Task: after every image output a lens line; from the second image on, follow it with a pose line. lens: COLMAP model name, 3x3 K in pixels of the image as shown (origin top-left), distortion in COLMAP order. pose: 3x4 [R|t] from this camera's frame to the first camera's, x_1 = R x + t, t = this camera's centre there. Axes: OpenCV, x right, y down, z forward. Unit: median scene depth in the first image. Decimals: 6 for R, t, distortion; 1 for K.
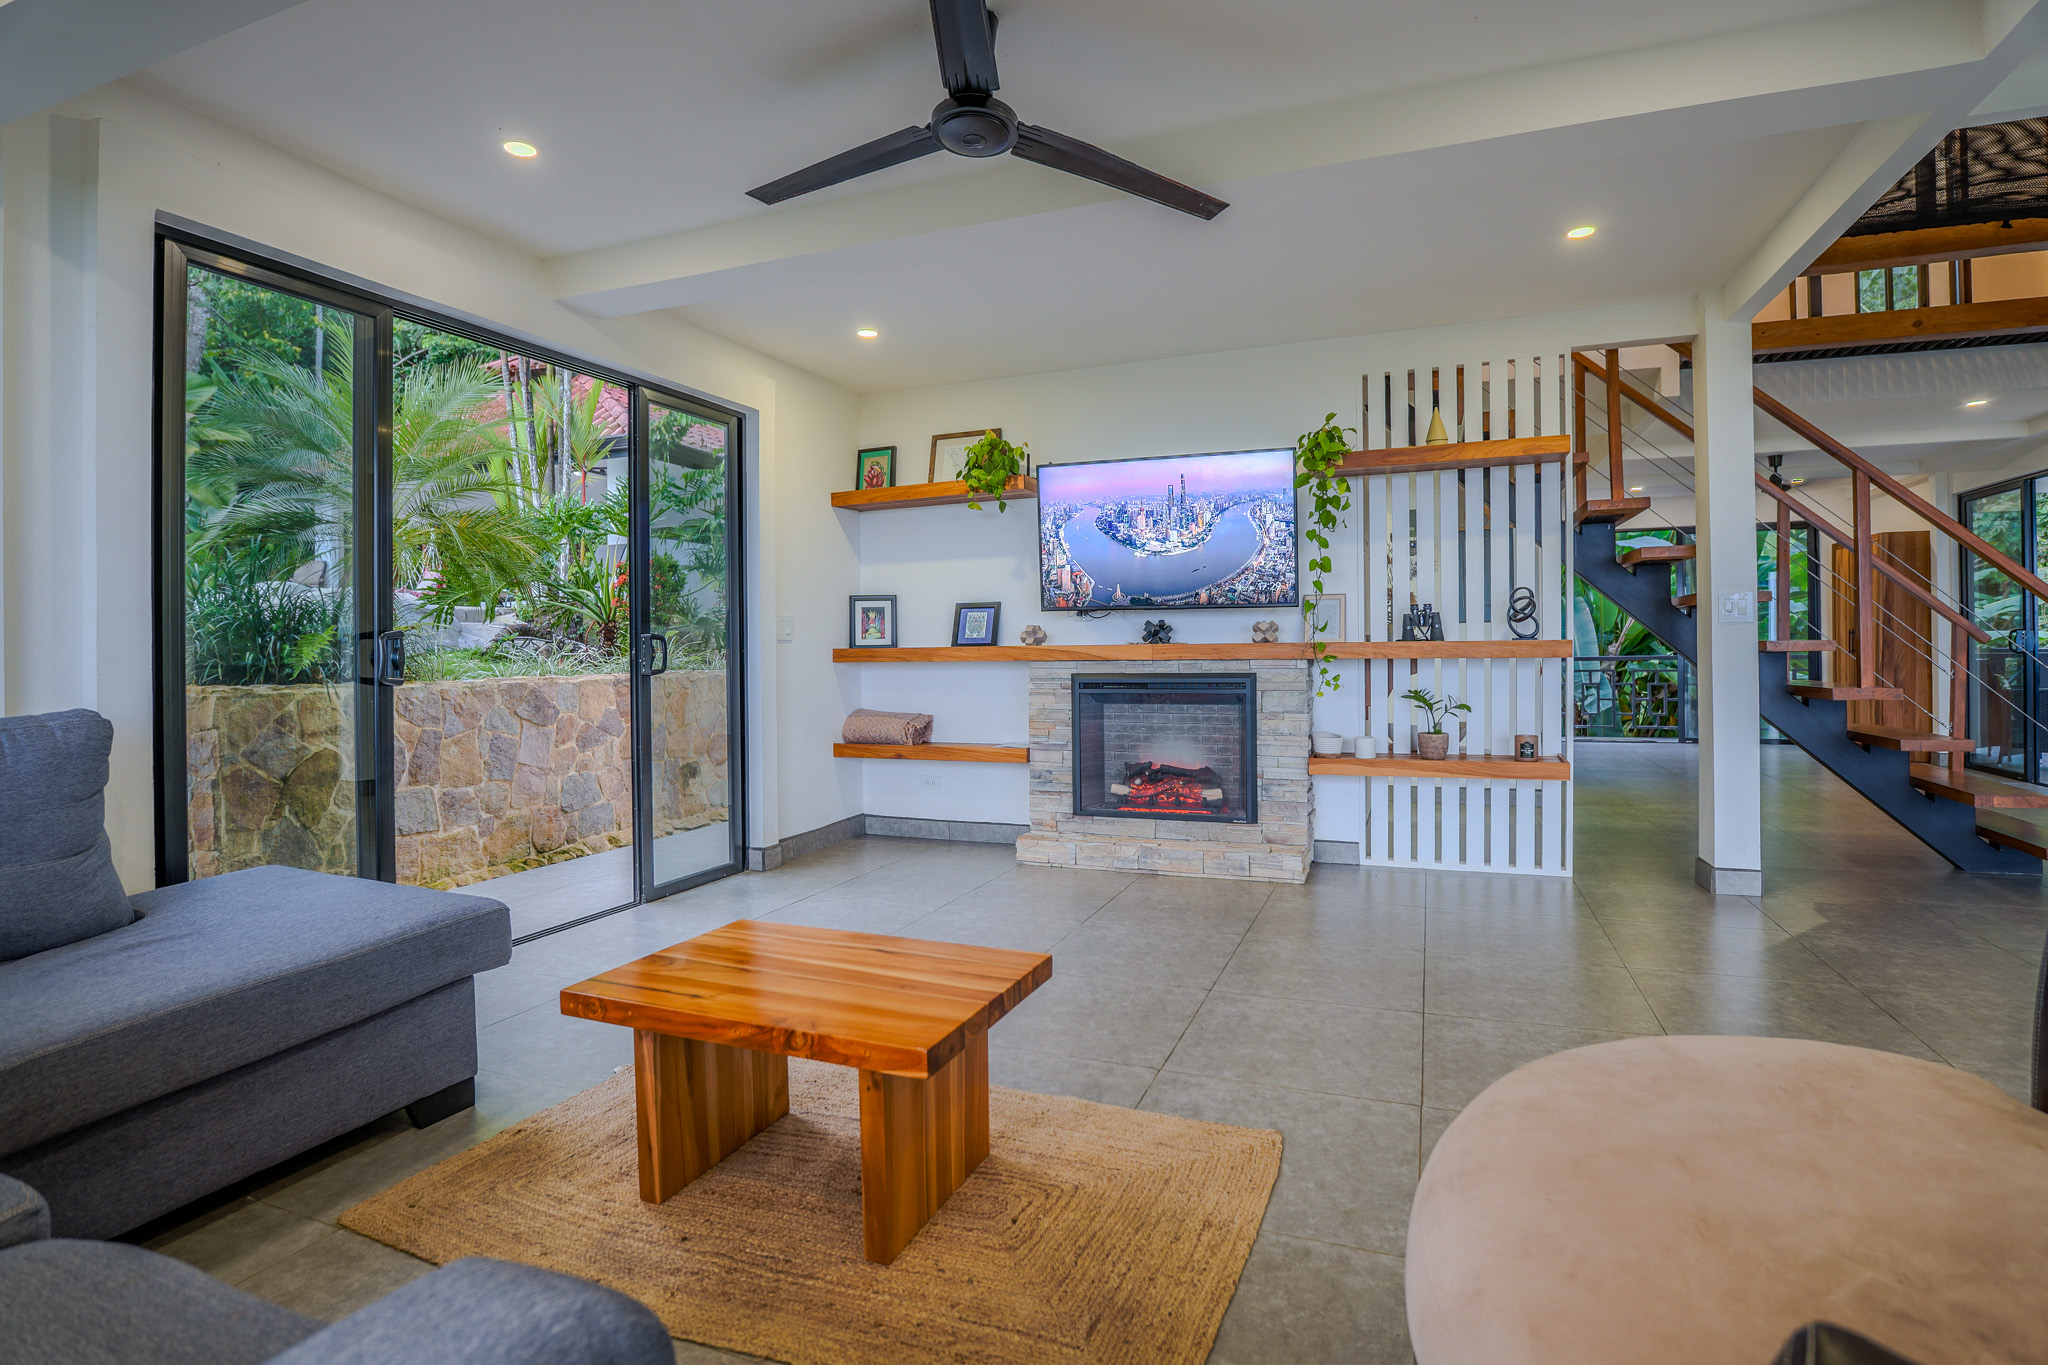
lens RADIAL K [[996.9, 0, 1037.3], [0, 996.9, 663.7], [0, 0, 1]] dist [-0.058599, 0.012334]
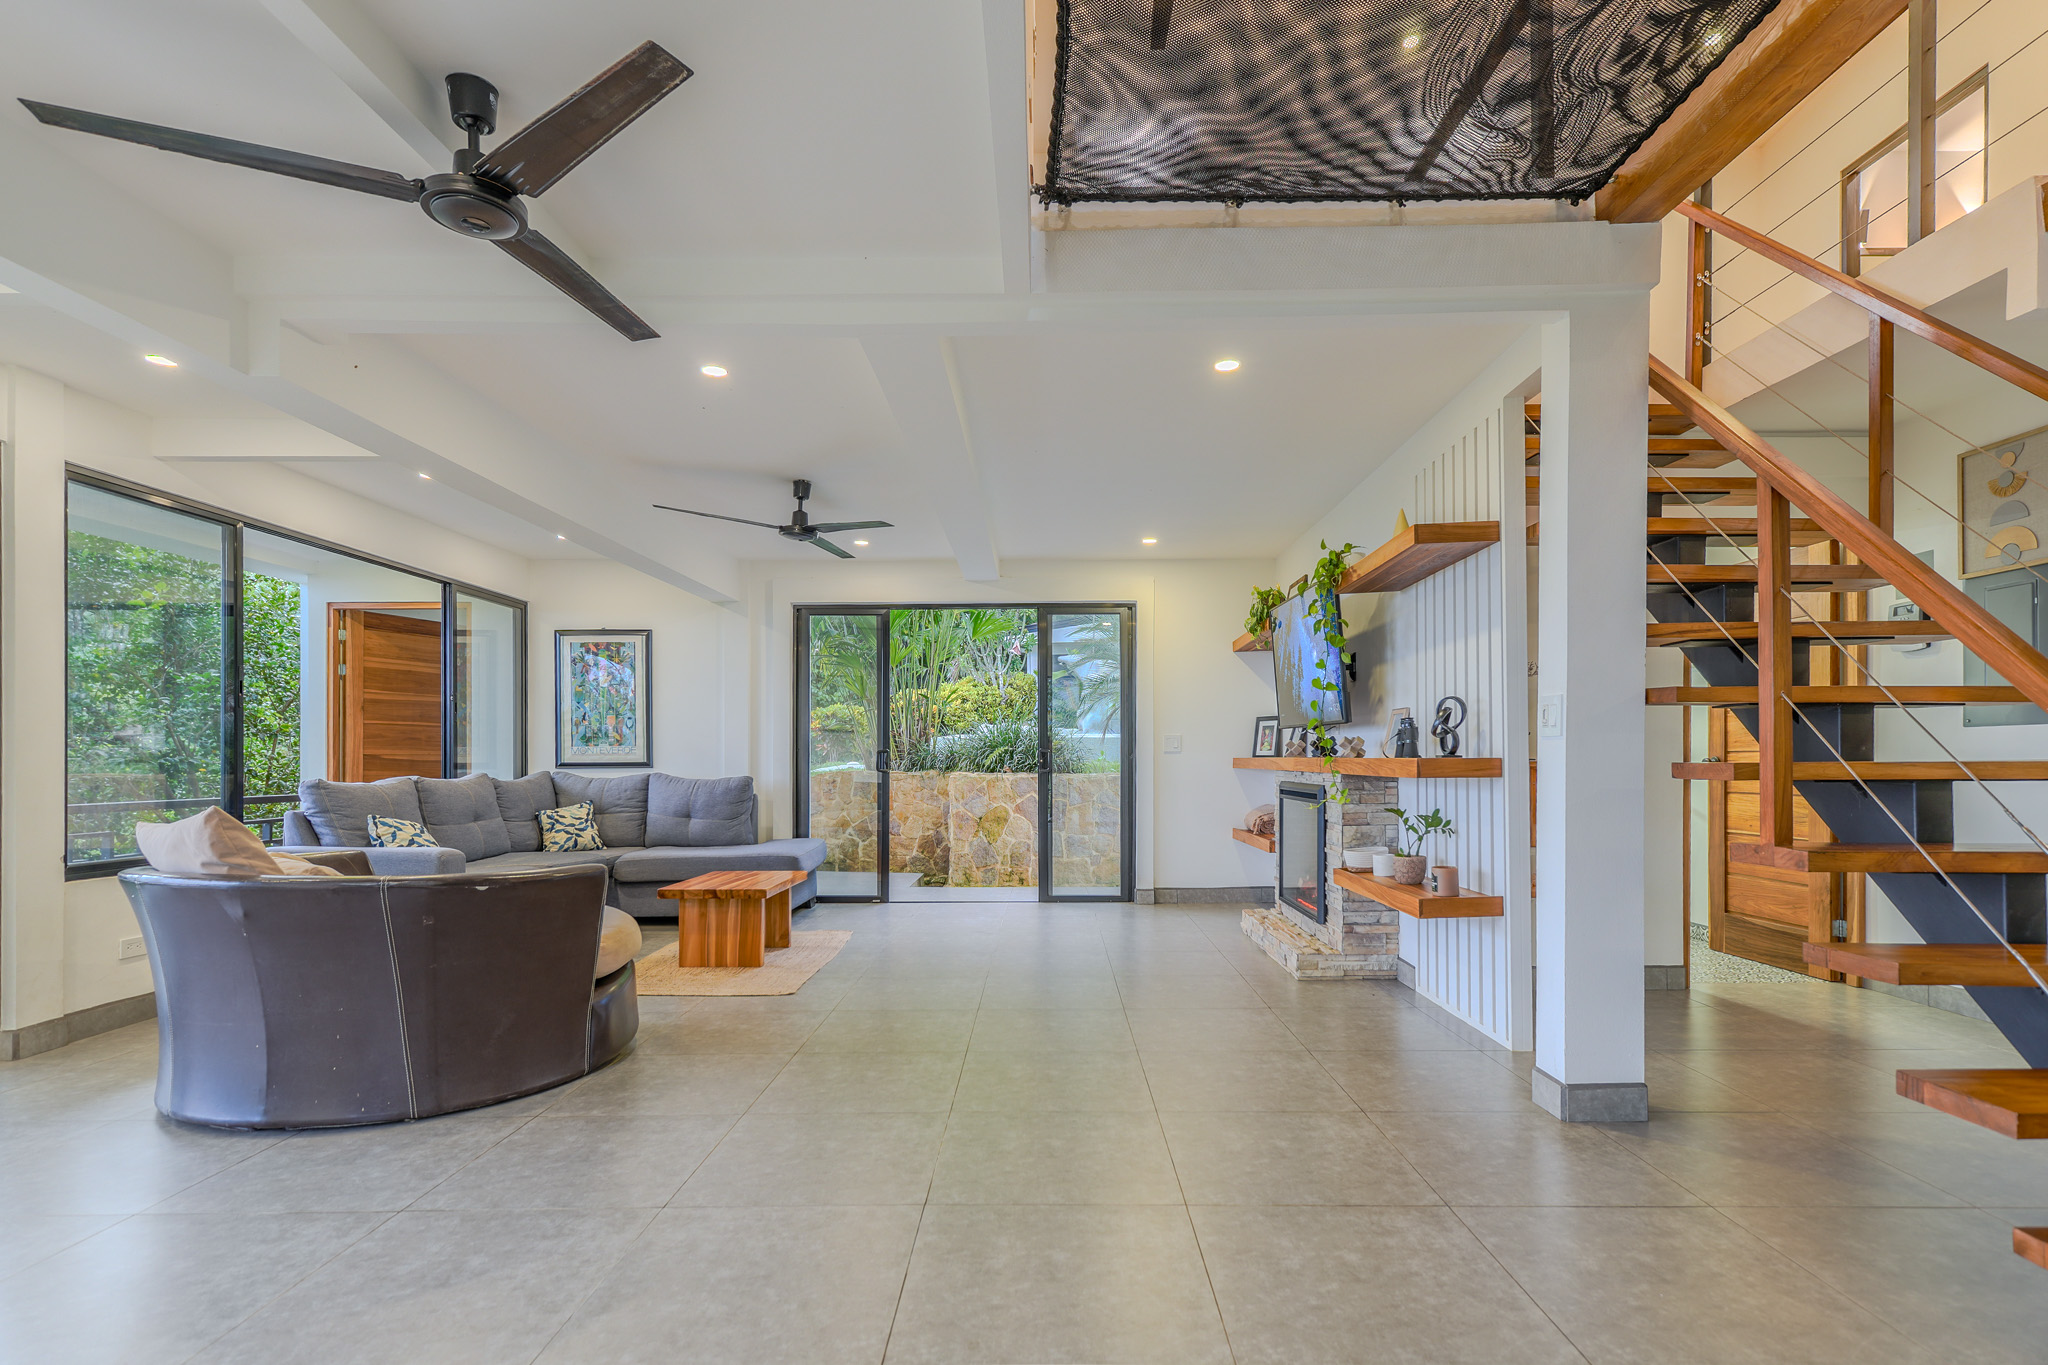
lens RADIAL K [[982.3, 0, 1090.3], [0, 982.3, 754.5], [0, 0, 1]] dist [-0.000532, -0.000148]
pose [[0.399124, 0.008592, -0.916857, 1.285644], [-0.013932, 0.999897, 0.003305, -0.028592], [0.916791, 0.011454, 0.399203, 0.395658]]
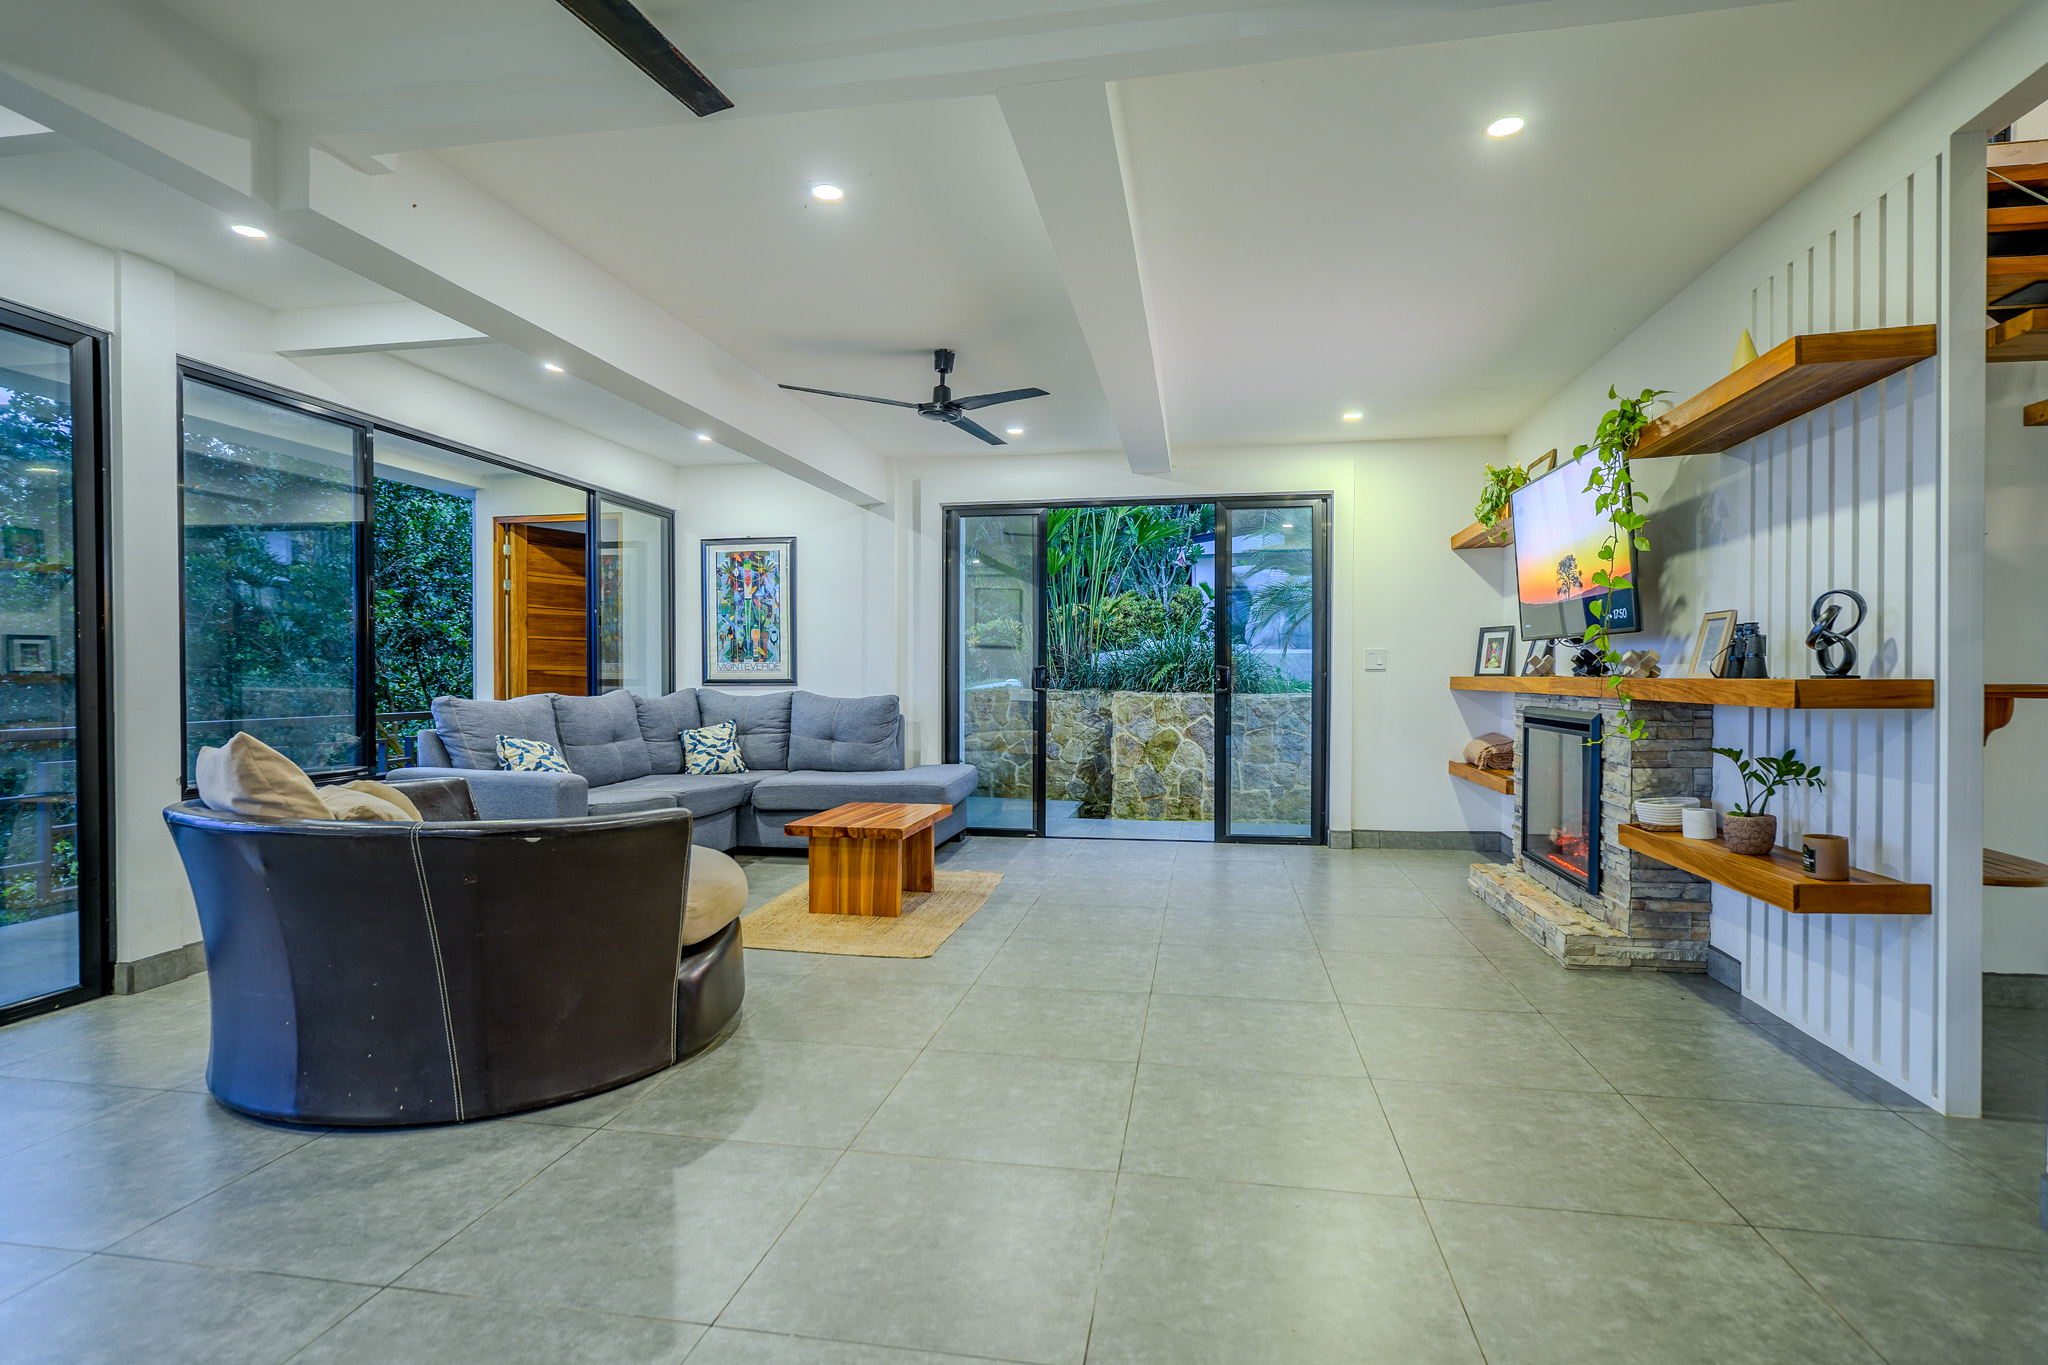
lens RADIAL K [[999.9, 0, 1063.6], [0, 999.9, 684.4], [0, 0, 1]] dist [-0.025206, -0.000243]
pose [[0.219733, 0.021874, -0.975315, 1.091514], [-0.015581, 0.999700, 0.018910, -0.027855], [0.975436, 0.011041, 0.220008, 0.444199]]
